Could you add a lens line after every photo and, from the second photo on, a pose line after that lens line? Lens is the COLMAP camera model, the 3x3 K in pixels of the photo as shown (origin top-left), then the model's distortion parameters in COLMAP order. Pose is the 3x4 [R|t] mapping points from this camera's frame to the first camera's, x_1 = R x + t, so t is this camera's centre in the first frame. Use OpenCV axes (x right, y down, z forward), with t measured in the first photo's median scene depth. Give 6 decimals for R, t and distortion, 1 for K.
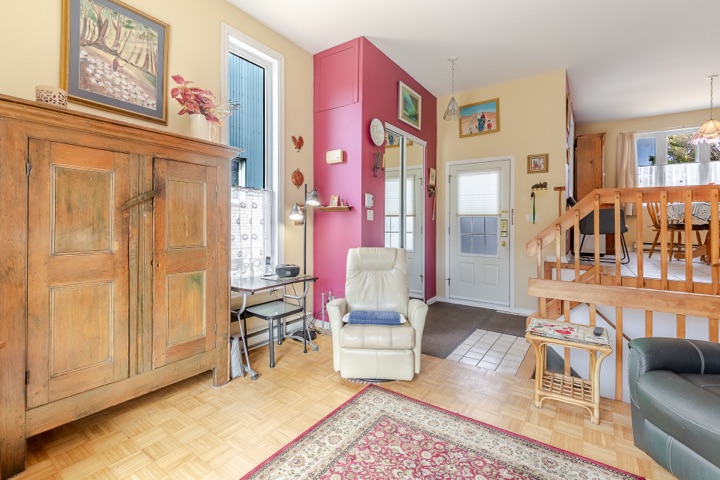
lens RADIAL K [[329.8, 0, 361.0], [0, 329.8, 220.1], [0, 0, 1]] dist [-0.000569, -0.000364]
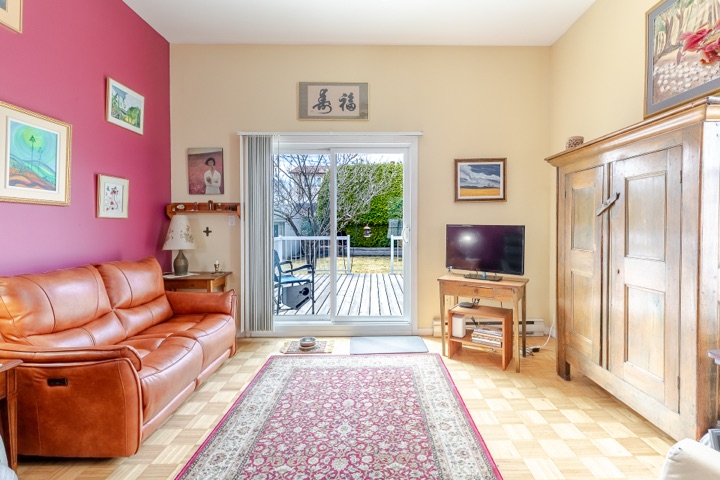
lens RADIAL K [[321.3, 0, 371.4], [0, 321.3, 230.5], [0, 0, 1]] dist [-0.000579, -0.000357]
pose [[-0.826152, -0.000418, -0.563447, 0.441255], [-0.003828, 0.999981, 0.004870, 0.011304], [0.563434, 0.006180, -0.826138, 1.178078]]
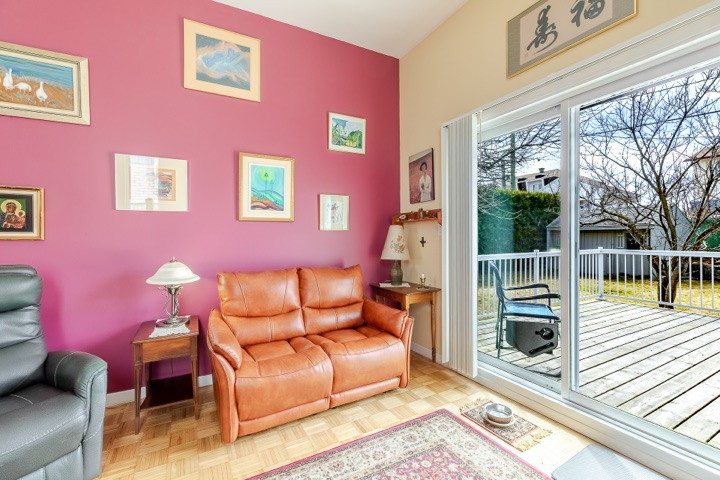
lens RADIAL K [[314.3, 0, 360.0], [0, 314.3, 240.0], [0, 0, 1]] dist [0.000804, 0.000070]
pose [[-0.895163, -0.006081, 0.445698, -0.160877], [-0.001576, 0.999944, 0.010478, 0.004101], [-0.445737, 0.008677, -0.895122, 0.839415]]
